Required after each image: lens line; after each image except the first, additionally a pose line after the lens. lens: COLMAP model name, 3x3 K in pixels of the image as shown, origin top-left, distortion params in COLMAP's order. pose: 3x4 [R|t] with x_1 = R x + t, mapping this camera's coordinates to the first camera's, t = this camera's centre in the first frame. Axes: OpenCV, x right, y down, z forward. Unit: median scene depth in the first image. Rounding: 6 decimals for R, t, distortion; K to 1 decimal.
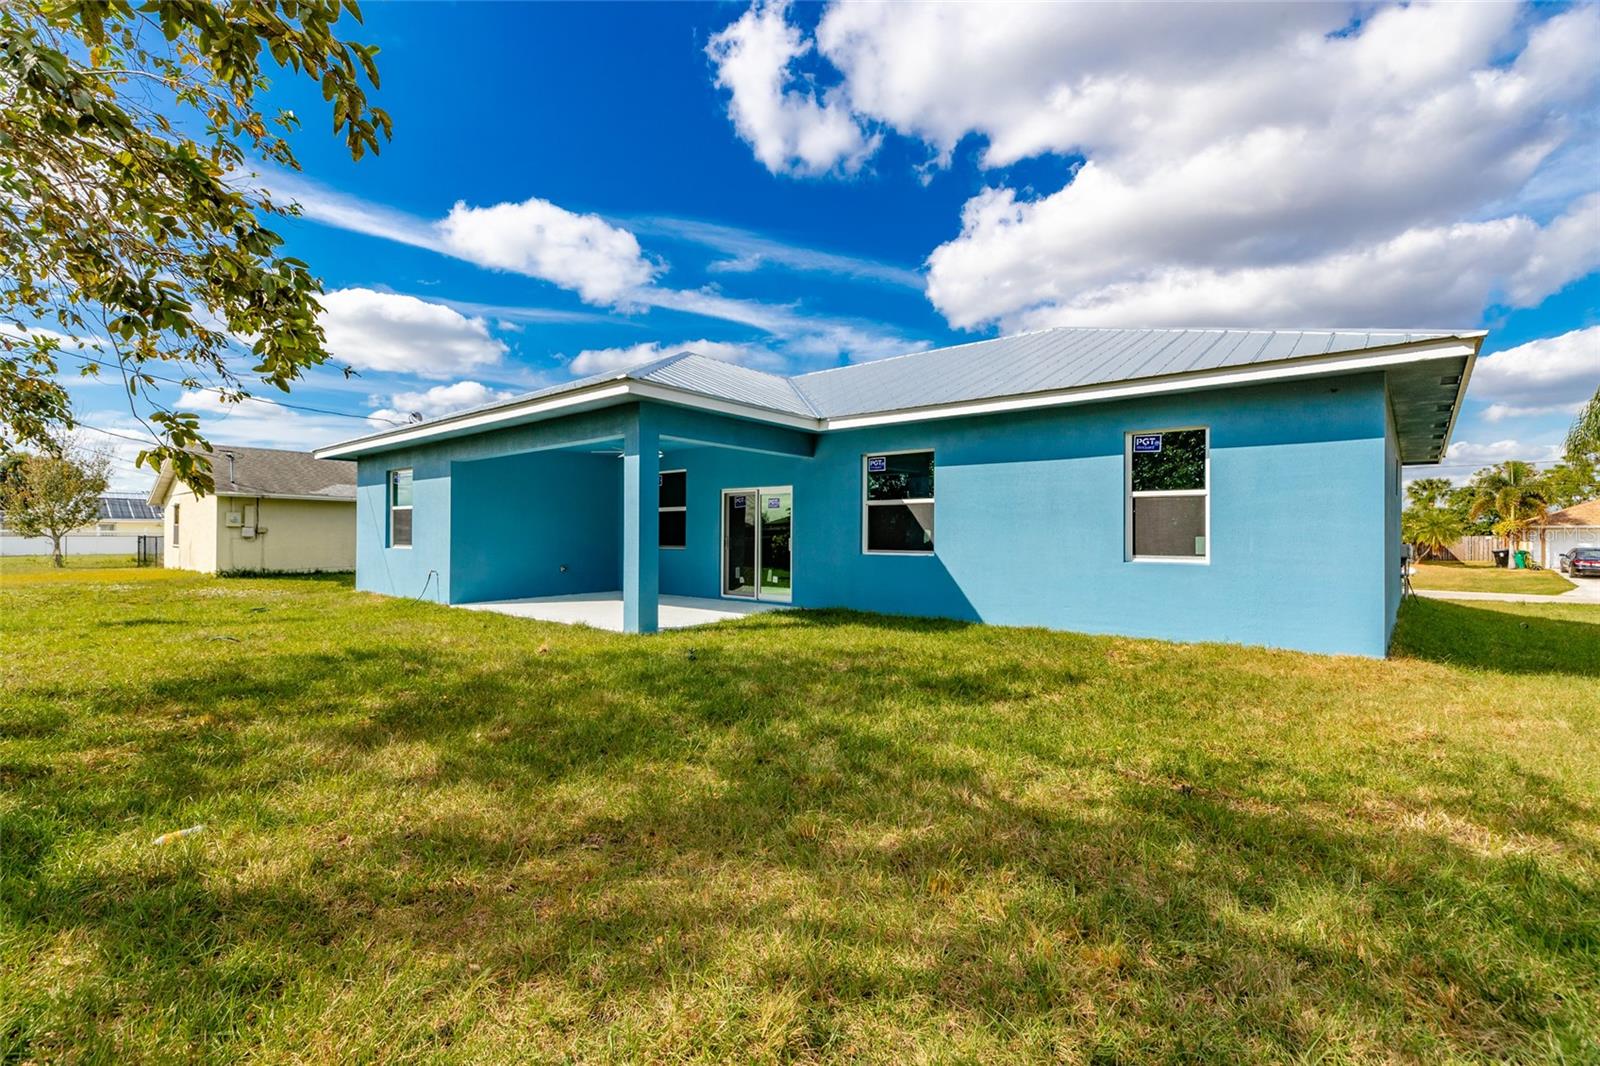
lens RADIAL K [[715.0, 0, 796.1], [0, 715.0, 533.4], [0, 0, 1]] dist [0.002875, 0.000437]
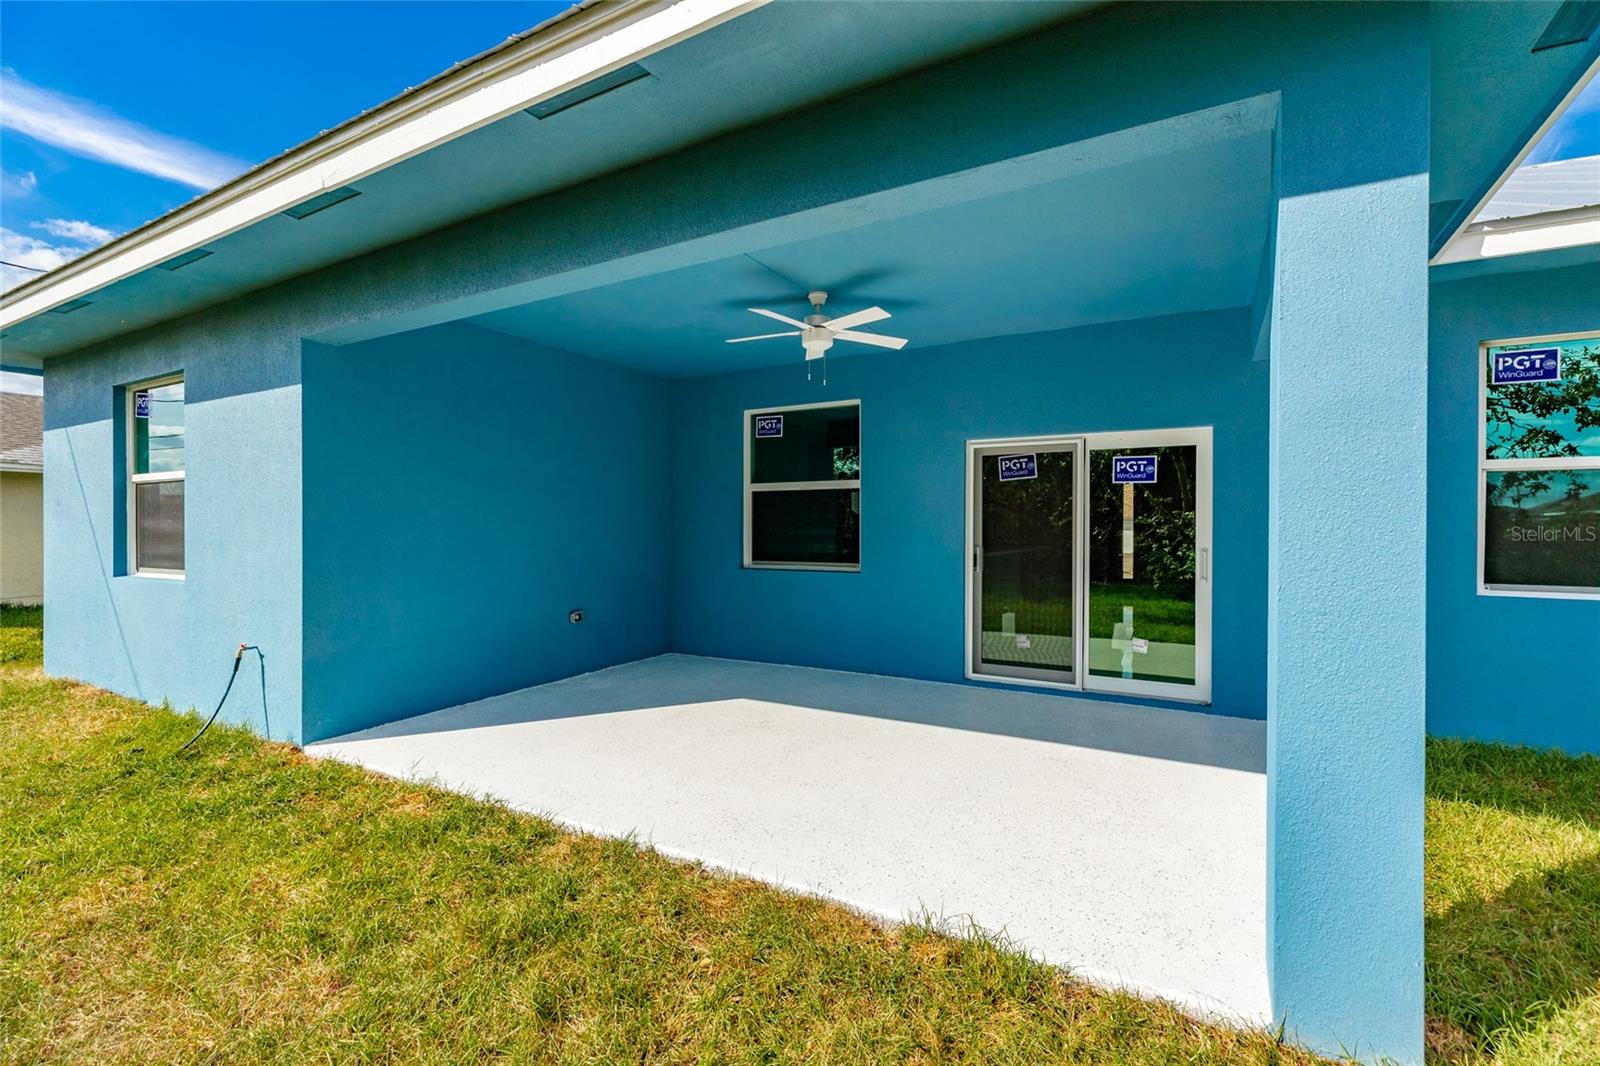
lens RADIAL K [[715.0, 0, 804.1], [0, 715.0, 534.3], [0, 0, 1]] dist [0.002875, 0.000437]
pose [[0.981068, -0.004938, 0.193603, -0.273819], [0.001797, 0.999864, 0.016396, -0.009465], [-0.193657, -0.015738, 0.980943, 0.535859]]
